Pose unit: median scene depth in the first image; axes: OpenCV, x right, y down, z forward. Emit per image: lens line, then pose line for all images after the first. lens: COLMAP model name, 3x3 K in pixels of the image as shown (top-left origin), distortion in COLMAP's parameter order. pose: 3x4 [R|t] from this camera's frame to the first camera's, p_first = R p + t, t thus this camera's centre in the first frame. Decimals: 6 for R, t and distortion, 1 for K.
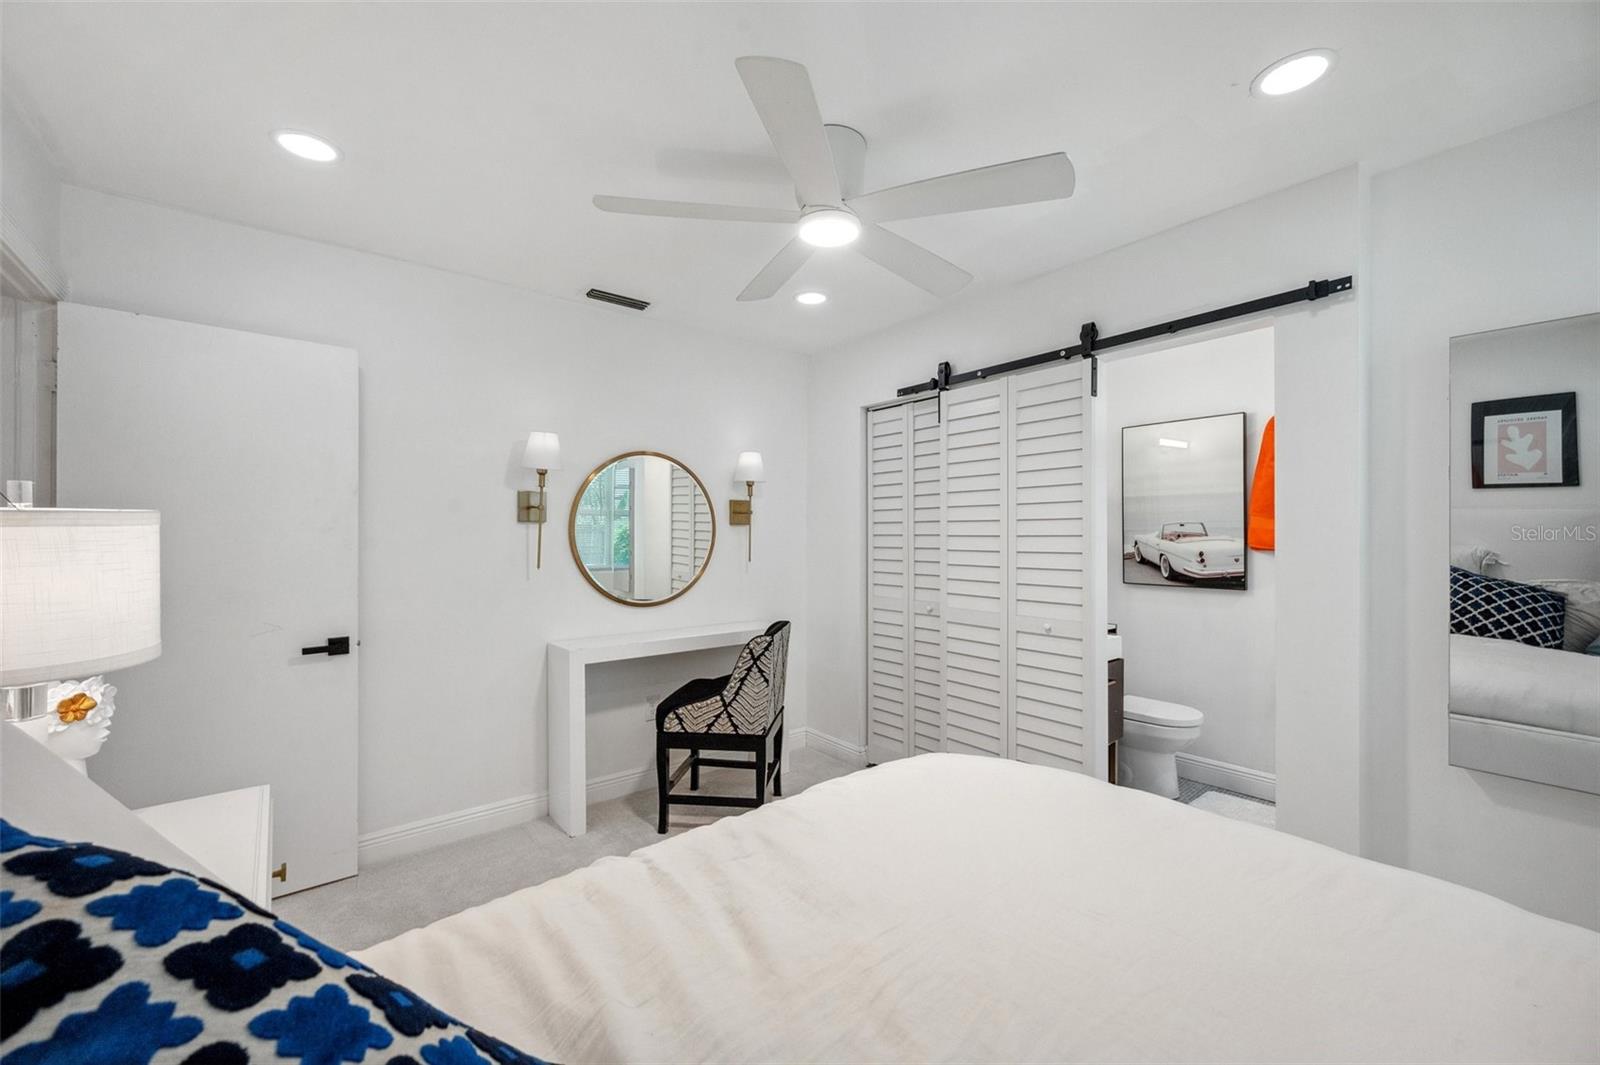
lens RADIAL K [[639.2, 0, 800.3], [0, 639.2, 535.7], [0, 0, 1]] dist [-0.003345, 0.000571]
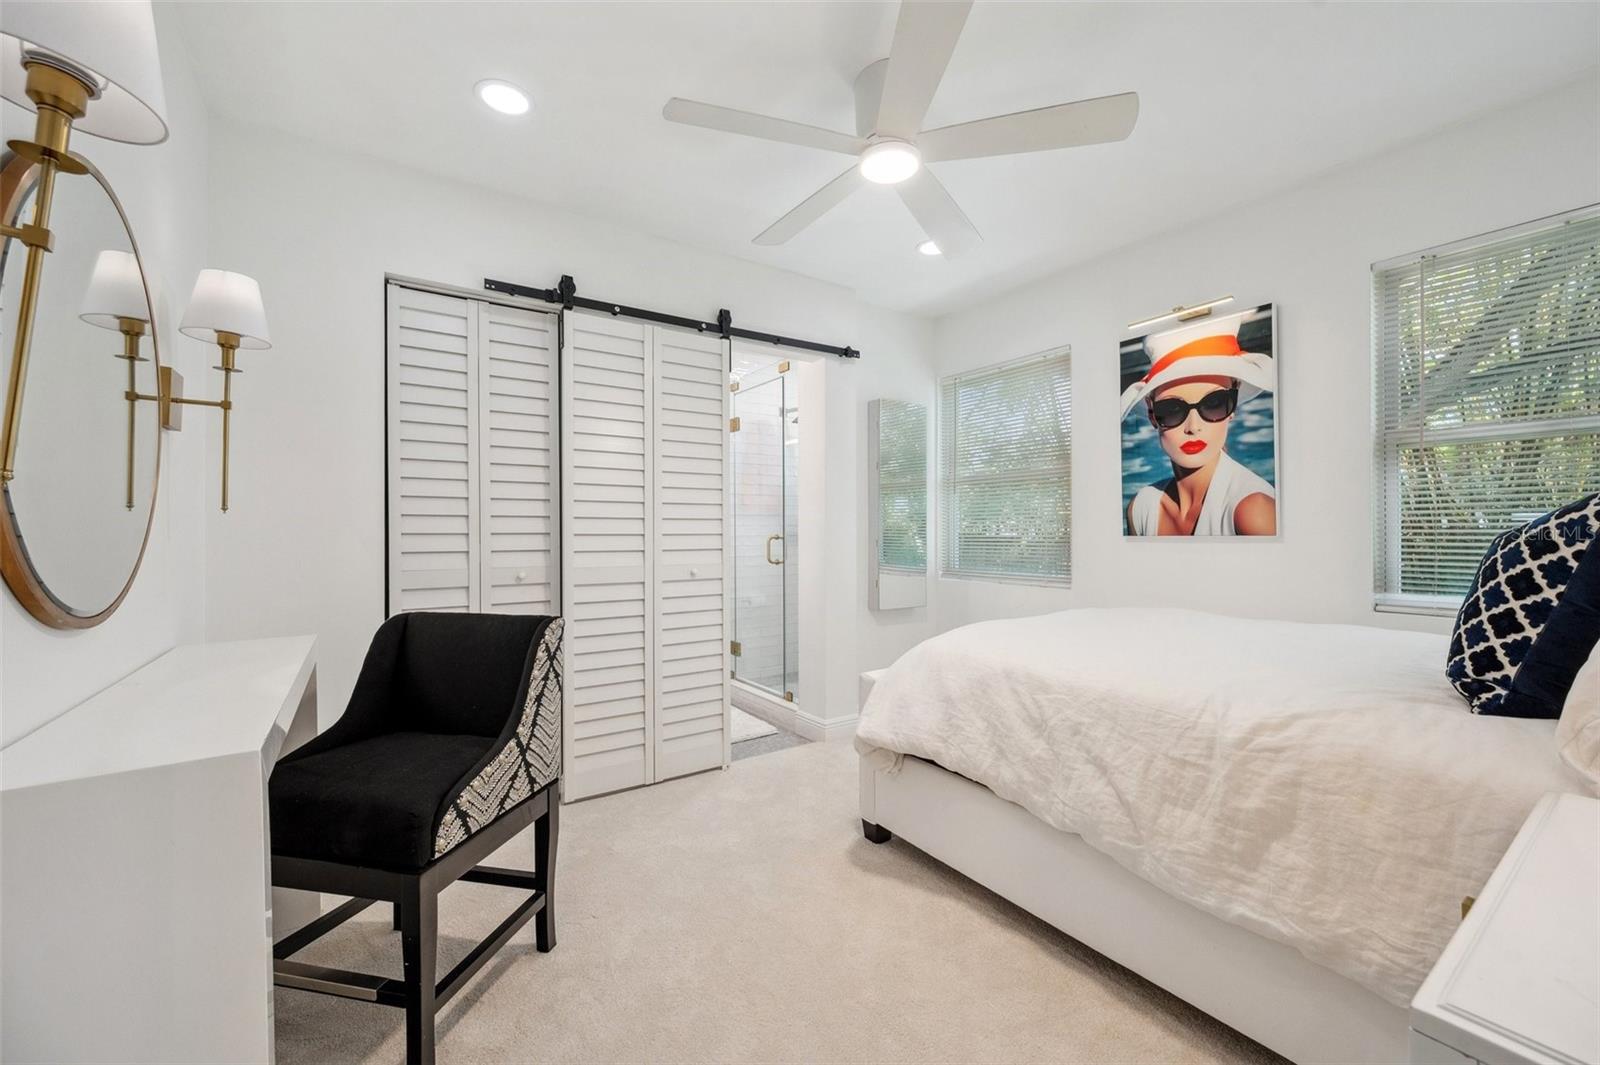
lens RADIAL K [[639.2, 0, 808.1], [0, 639.2, 528.4], [0, 0, 1]] dist [-0.003345, 0.000571]
pose [[0.072366, 0.000358, 0.997378, -0.659600], [-0.002399, 0.999997, -0.000185, 0.066406], [-0.997375, -0.002379, 0.072367, 0.701458]]
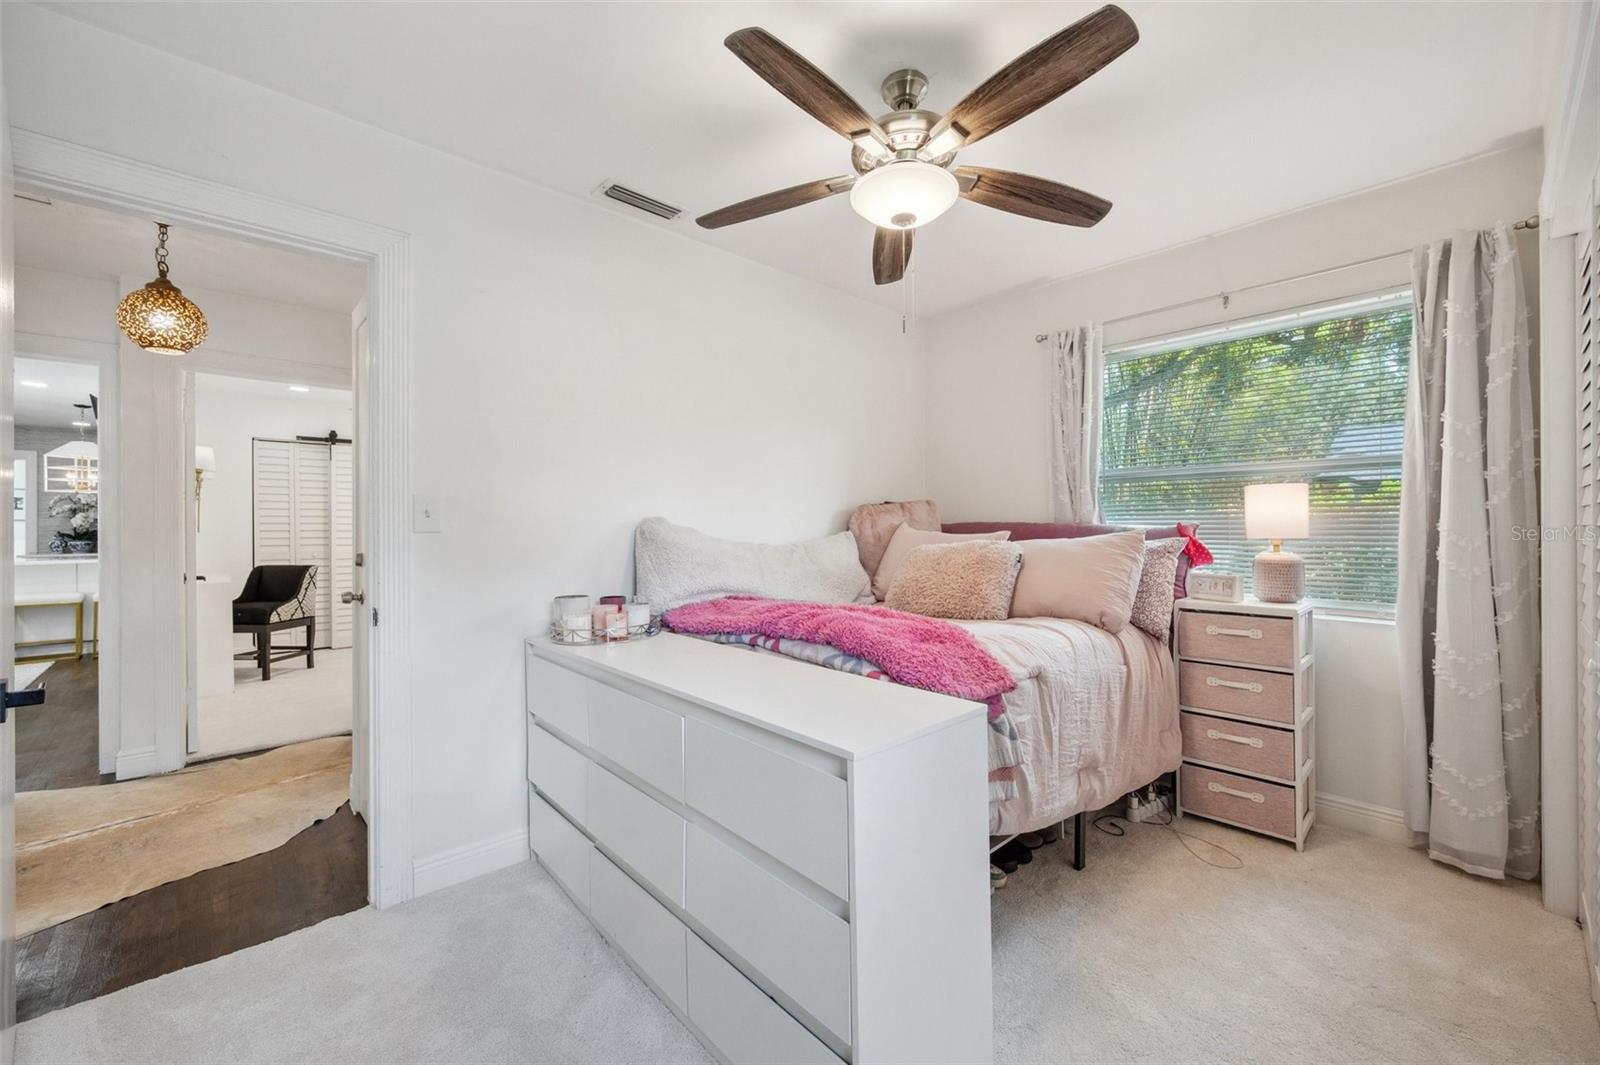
lens RADIAL K [[639.2, 0, 796.0], [0, 639.2, 531.5], [0, 0, 1]] dist [-0.003345, 0.000571]
pose [[-0.068643, -0.008349, 0.997606, -2.119109], [0.000830, 0.999964, 0.008426, 0.035266], [-0.997641, 0.001407, -0.068633, -0.357099]]
